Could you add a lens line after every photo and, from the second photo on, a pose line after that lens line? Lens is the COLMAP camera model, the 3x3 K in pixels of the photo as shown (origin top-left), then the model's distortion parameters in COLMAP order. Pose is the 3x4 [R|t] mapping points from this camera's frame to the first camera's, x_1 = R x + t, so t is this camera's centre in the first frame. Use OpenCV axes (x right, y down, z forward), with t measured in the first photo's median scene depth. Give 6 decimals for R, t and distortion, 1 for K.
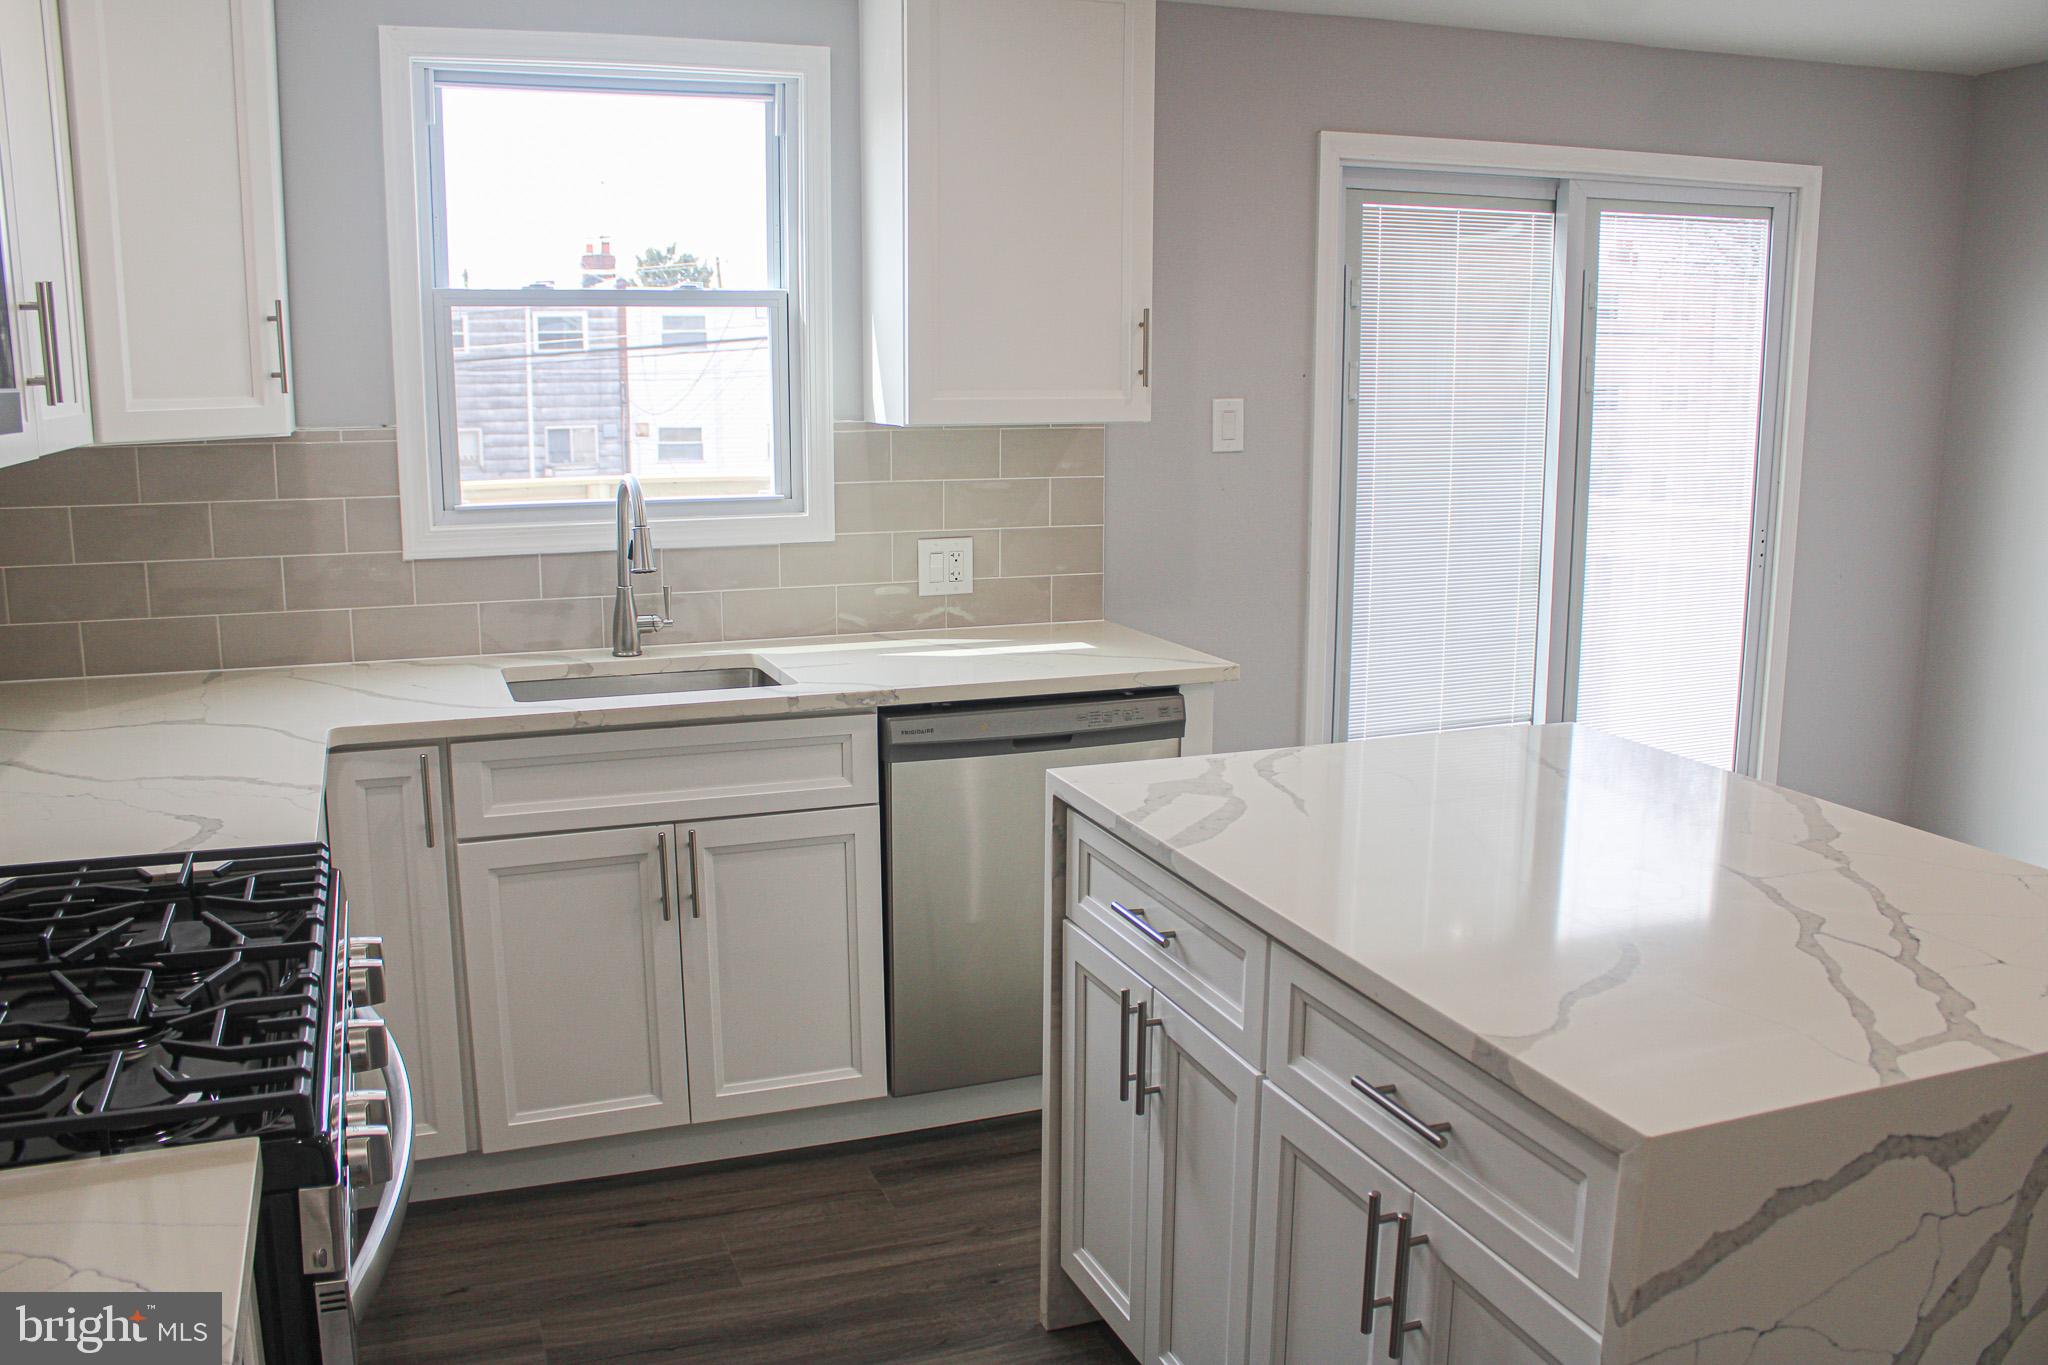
lens RADIAL K [[1696.5, 0, 1004.6], [0, 1696.5, 683.8], [0, 0, 1]] dist [-0.147030, 0.120674]
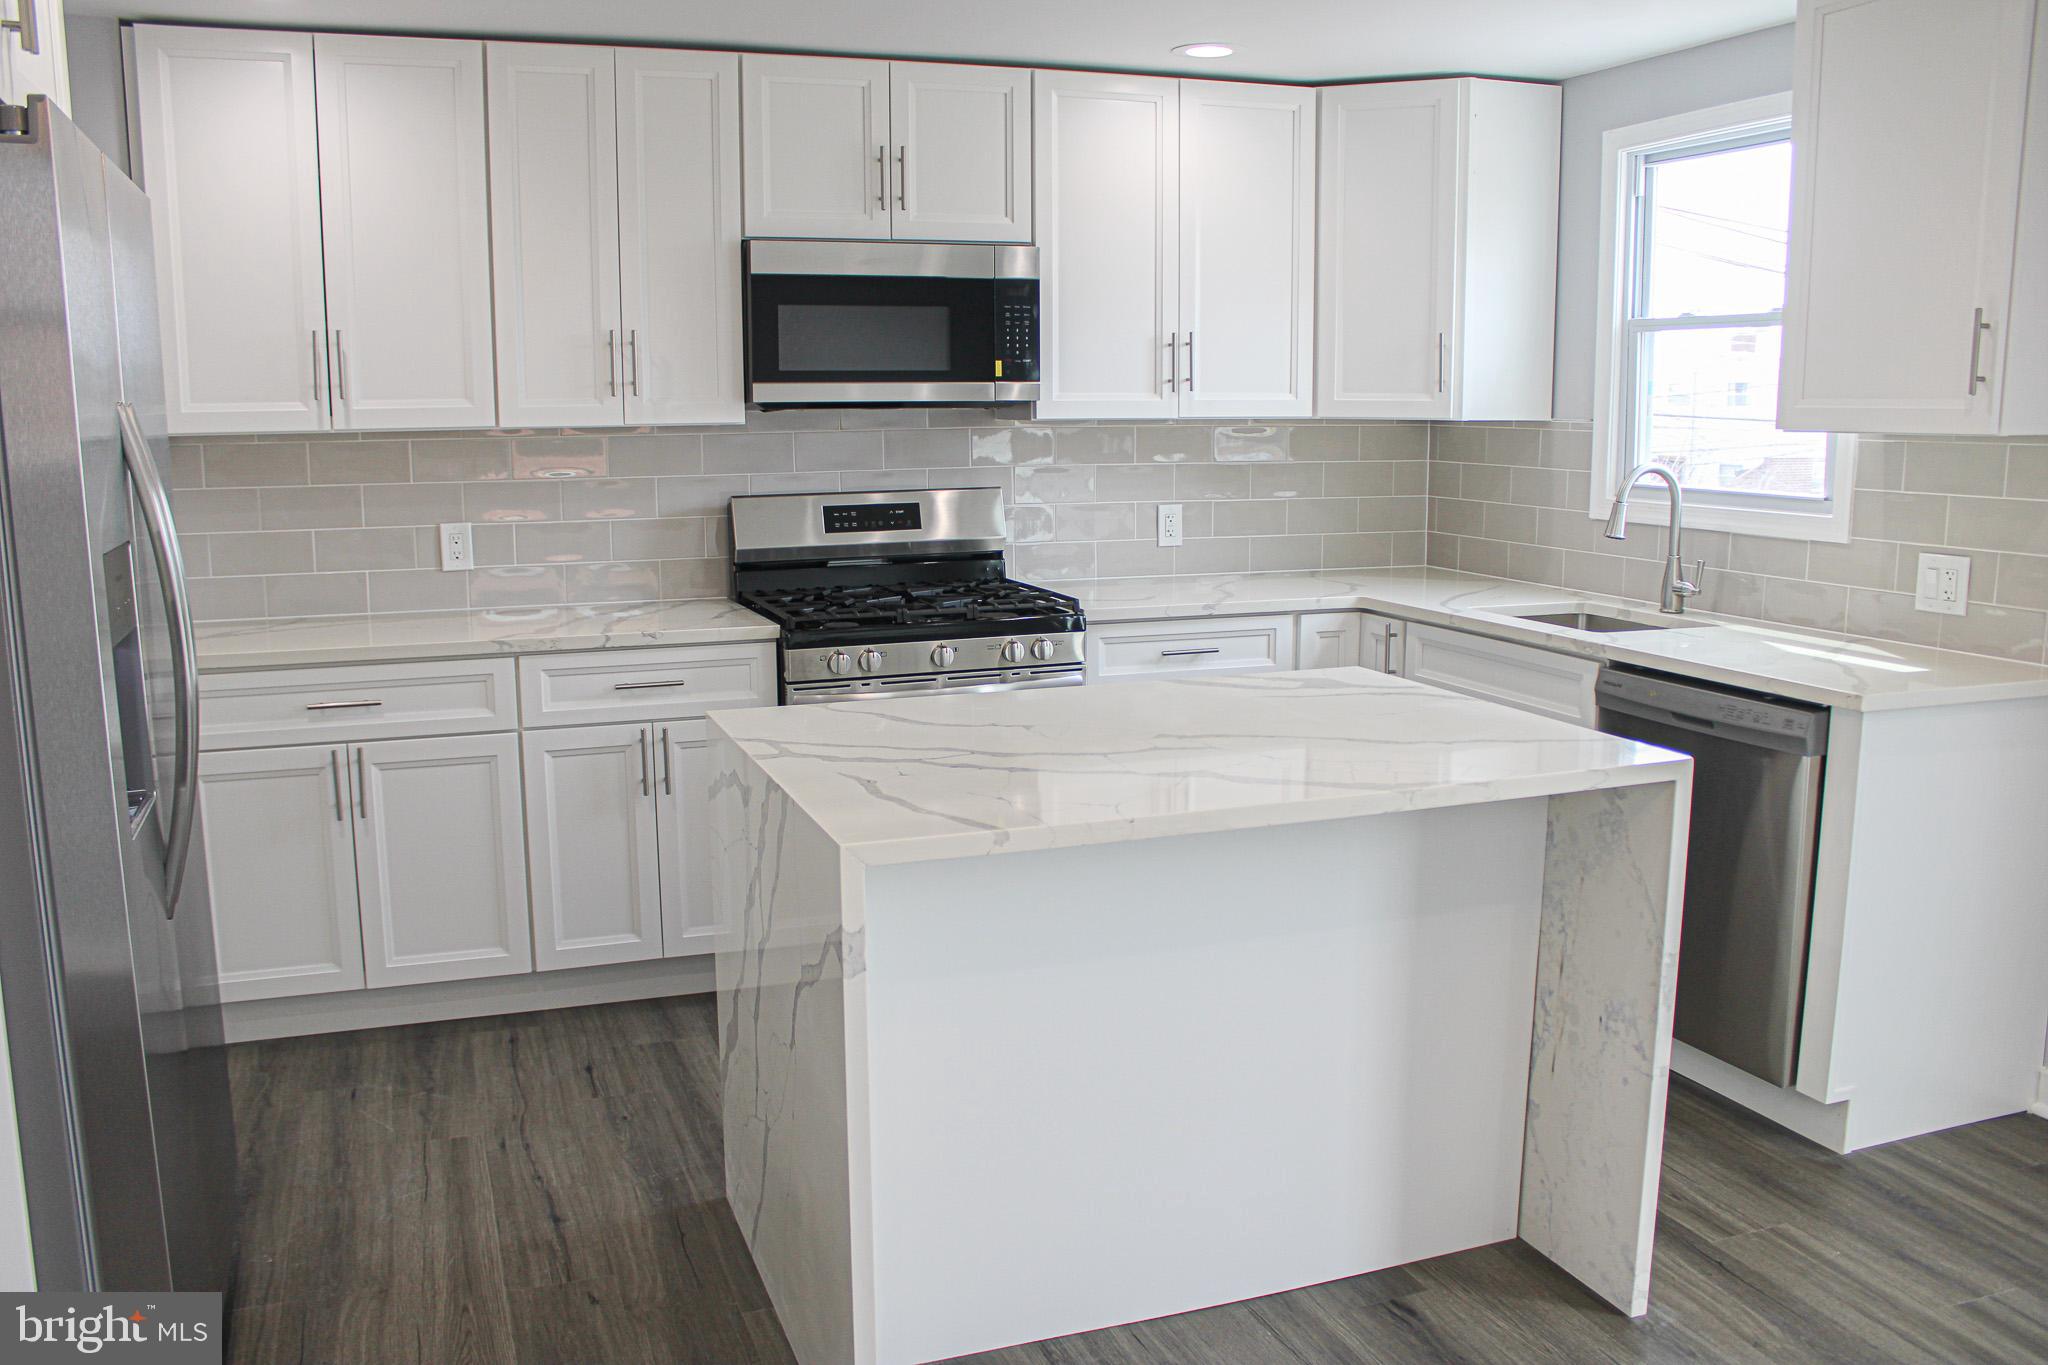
lens RADIAL K [[1696.5, 0, 995.0], [0, 1696.5, 701.1], [0, 0, 1]] dist [-0.147030, 0.120674]
pose [[-0.002954, 0.173803, -0.984776, 1.034780], [-0.181241, 0.968378, 0.171453, -0.076657], [0.983434, 0.178988, 0.028640, 0.519788]]
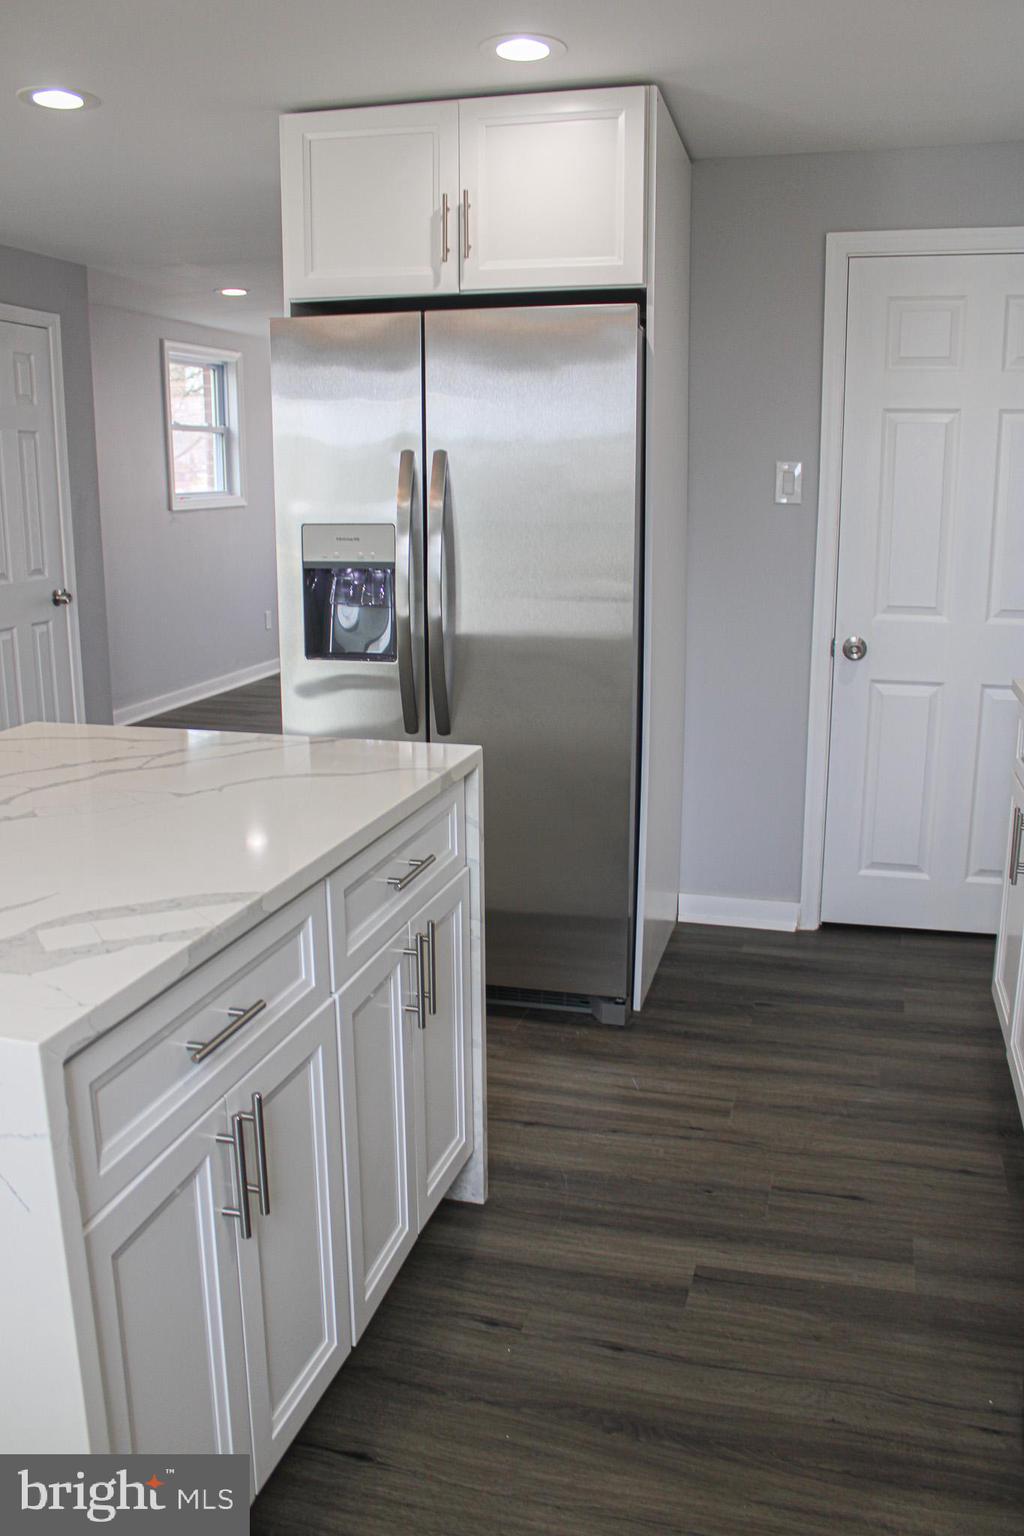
lens RADIAL K [[1272.4, 0, 524.9], [0, 1272.4, 779.7], [0, 0, 1]] dist [-0.147030, 0.120674]
pose [[-0.822159, -0.132328, 0.553664, -0.256443], [0.104482, 0.921006, 0.375275, -0.133971], [-0.559587, 0.366384, -0.743388, 0.910871]]
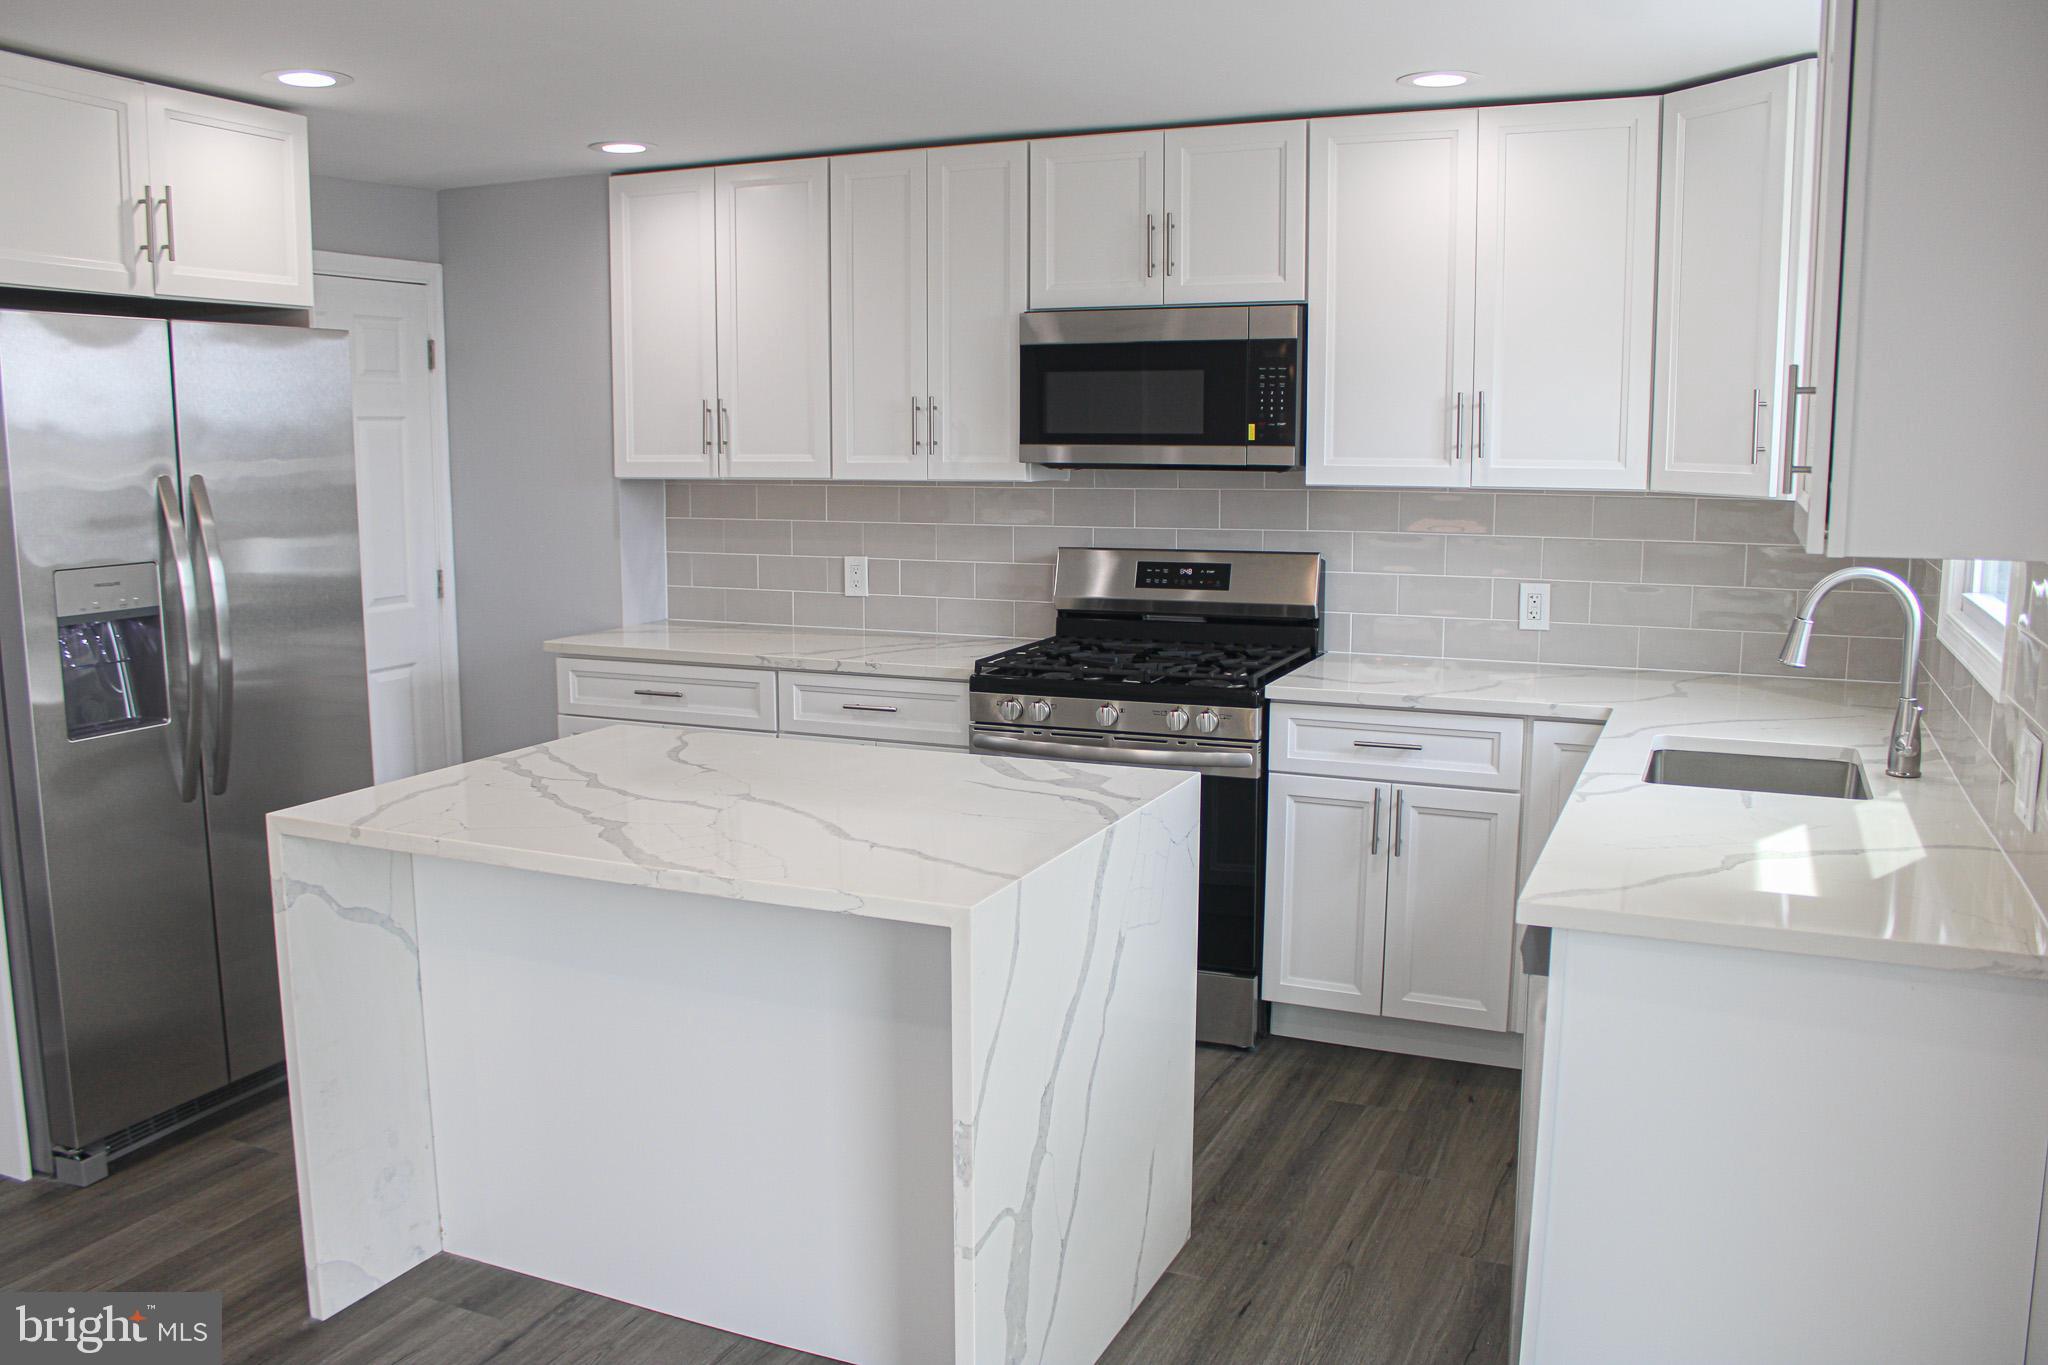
lens RADIAL K [[1696.5, 0, 996.4], [0, 1696.5, 695.1], [0, 0, 1]] dist [-0.147030, 0.120674]
pose [[-0.702050, 0.113273, -0.703061, 0.750983], [-0.129515, 0.950494, 0.282467, -0.251927], [0.700251, 0.289363, -0.652624, 1.282855]]
